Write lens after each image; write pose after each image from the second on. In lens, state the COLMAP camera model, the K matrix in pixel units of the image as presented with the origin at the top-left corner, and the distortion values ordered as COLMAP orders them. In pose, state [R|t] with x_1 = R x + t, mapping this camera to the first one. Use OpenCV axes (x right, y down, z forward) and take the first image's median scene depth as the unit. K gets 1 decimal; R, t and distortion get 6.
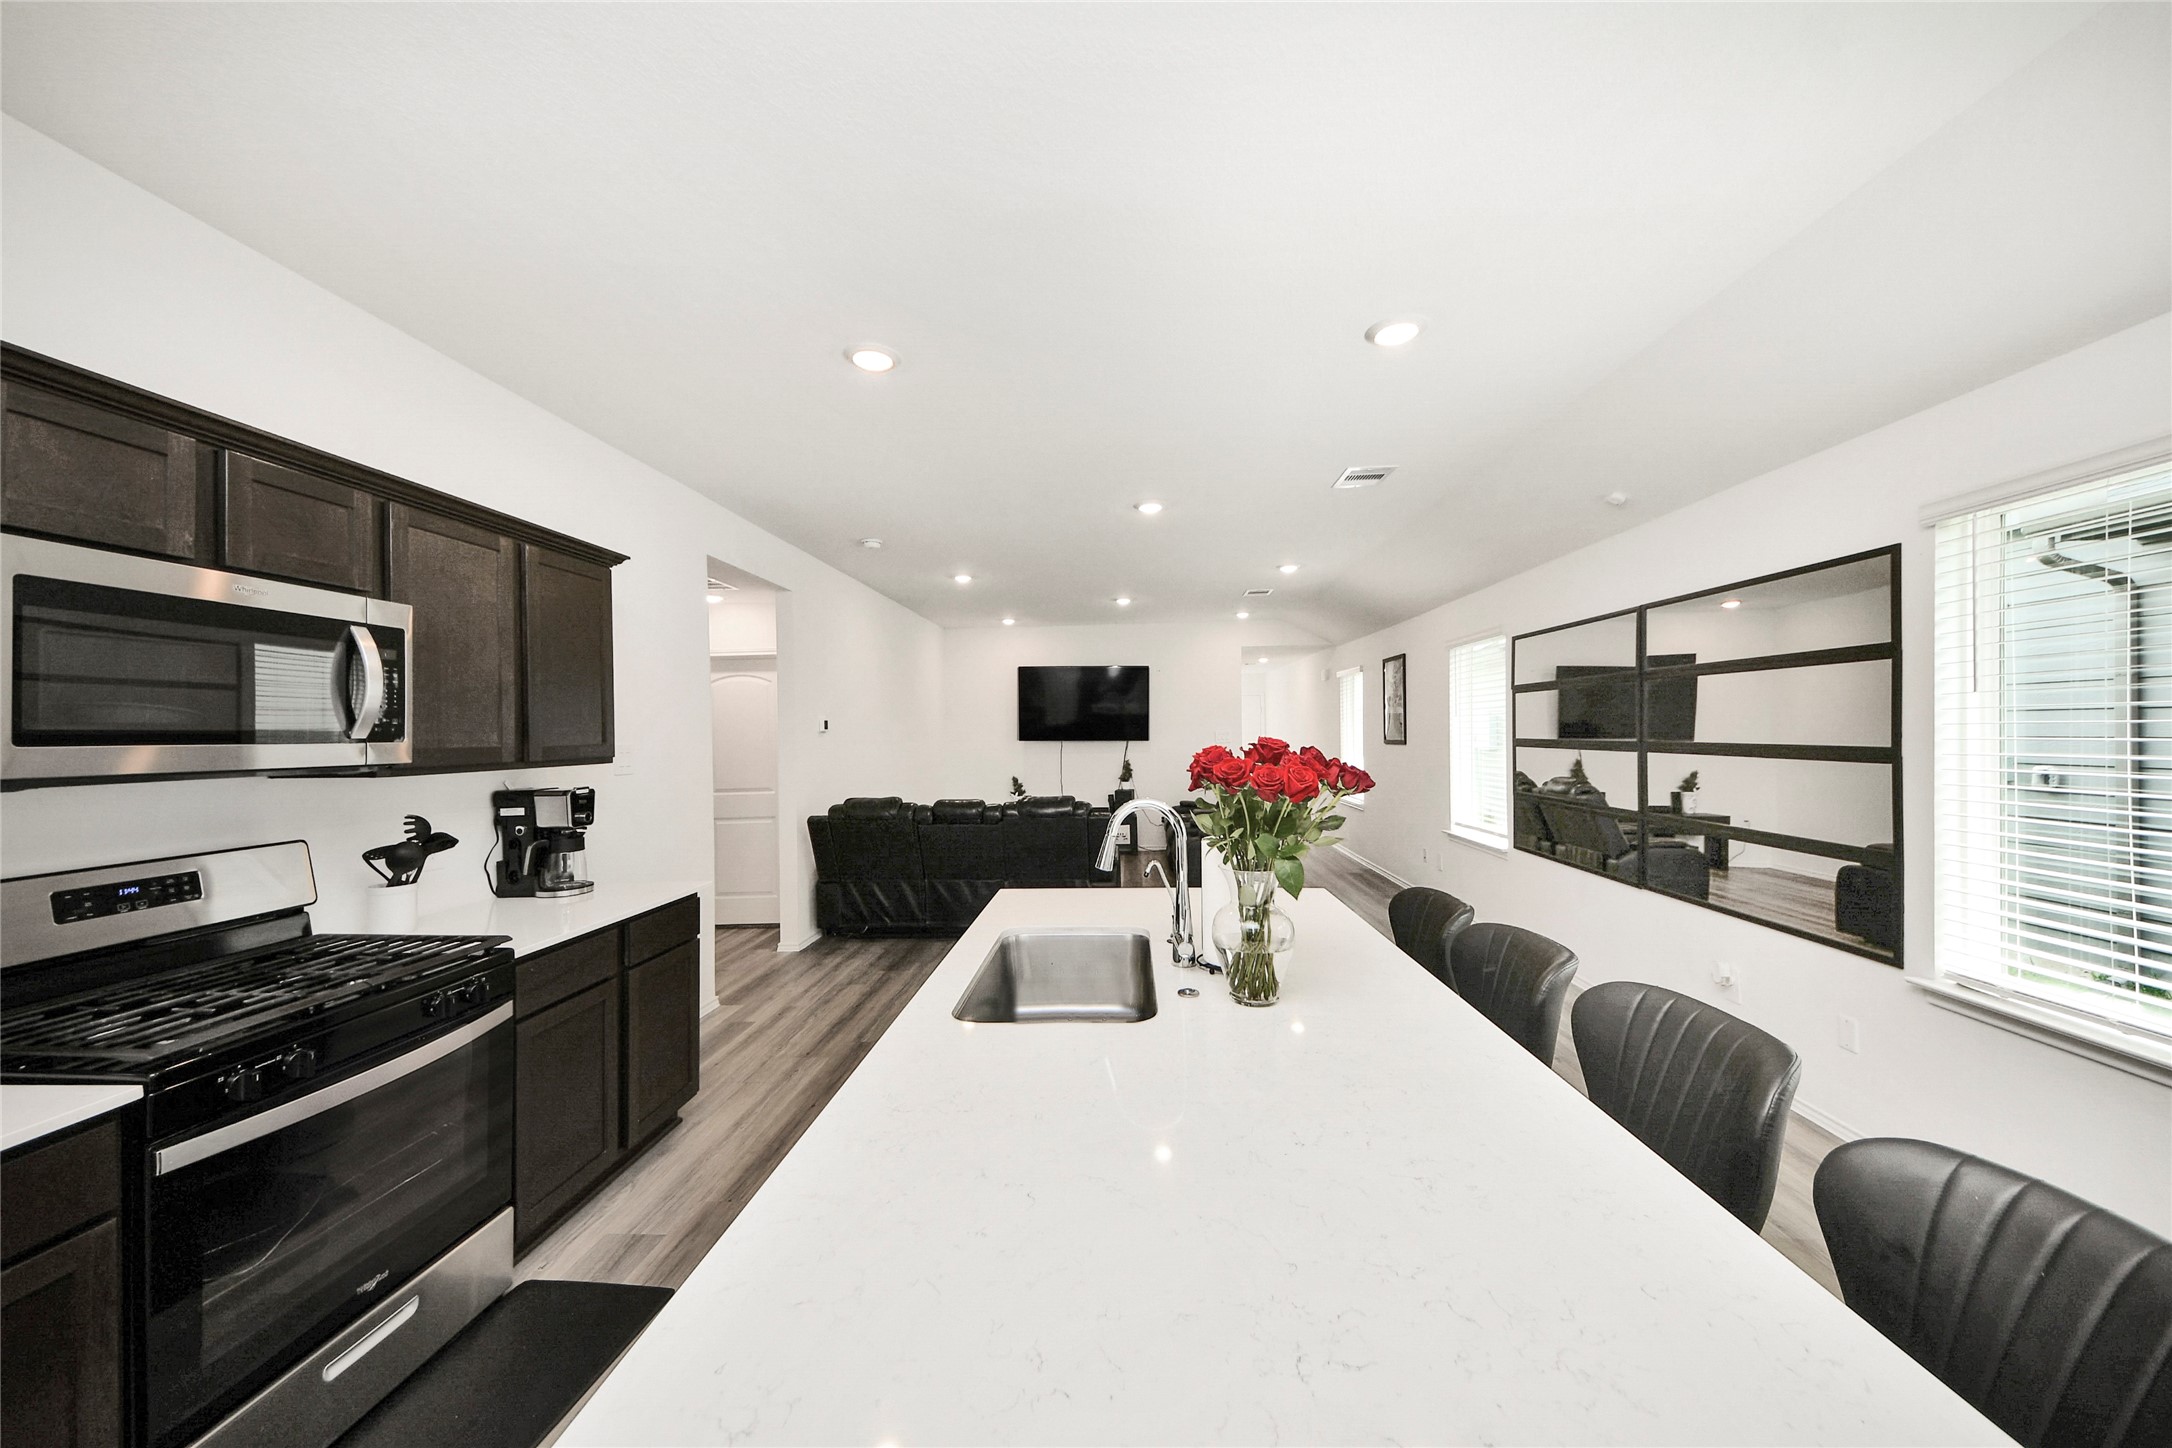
lens RADIAL K [[767.1, 0, 1092.2], [0, 767.1, 725.8], [0, 0, 1]] dist [0.072937, -0.026991]
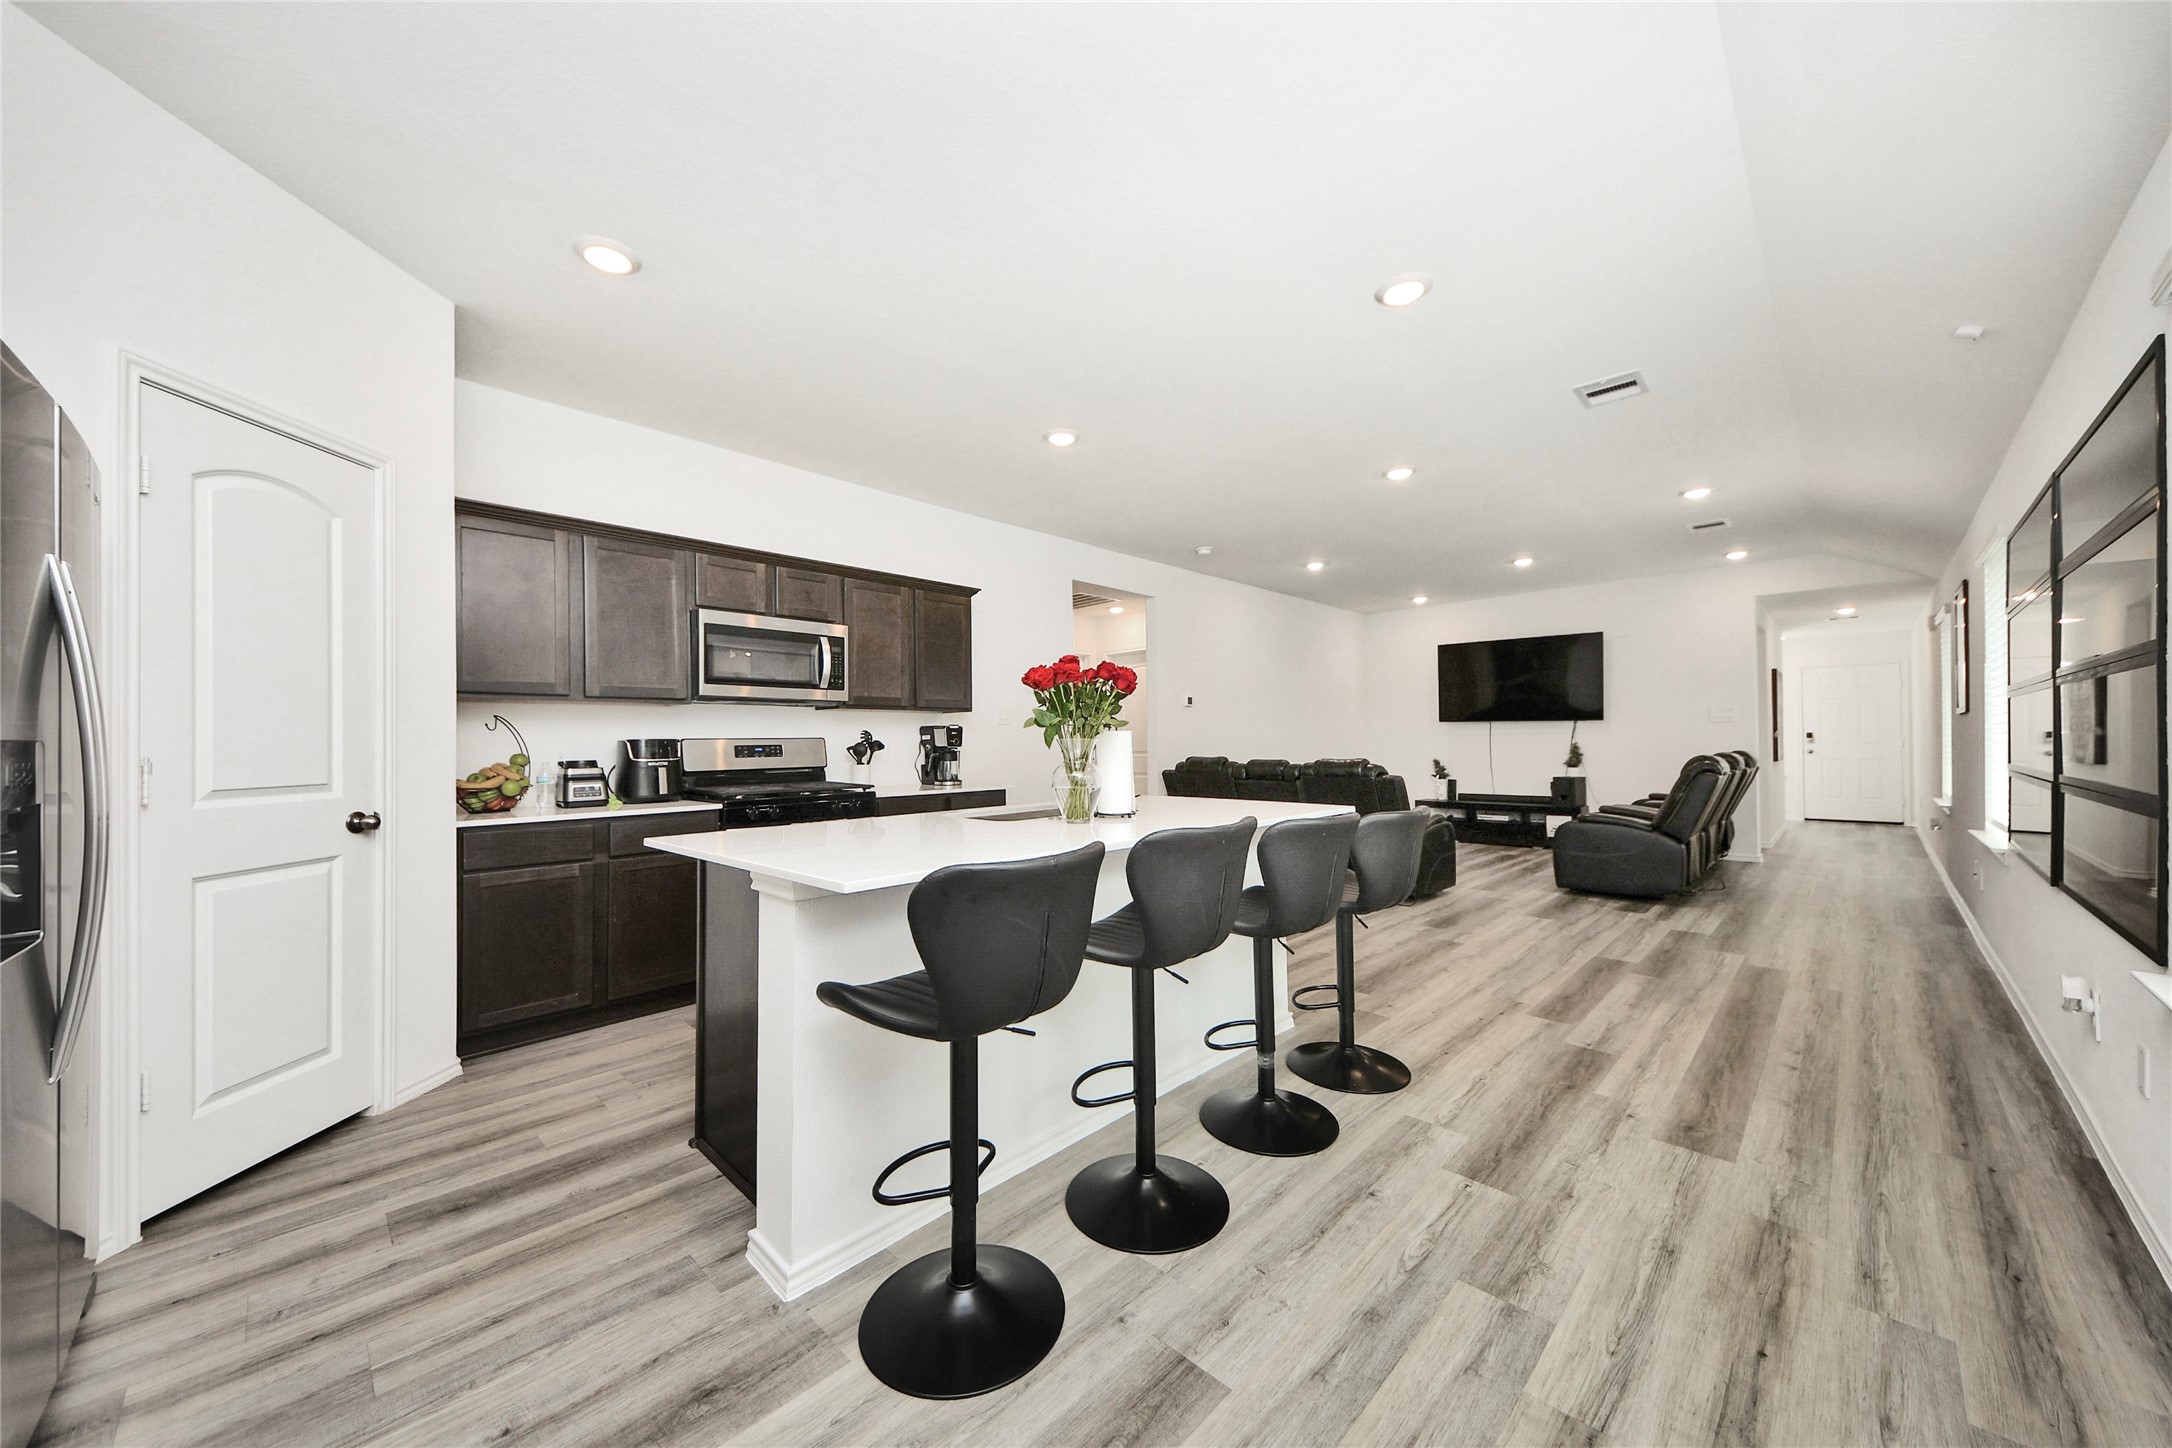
lens RADIAL K [[767.1, 0, 1092.2], [0, 767.1, 725.8], [0, 0, 1]] dist [0.072937, -0.026991]
pose [[0.755107, -0.008612, -0.655545, 0.707915], [0.005257, 0.999961, -0.007082, 0.095172], [0.655580, 0.001901, 0.755123, -0.085185]]
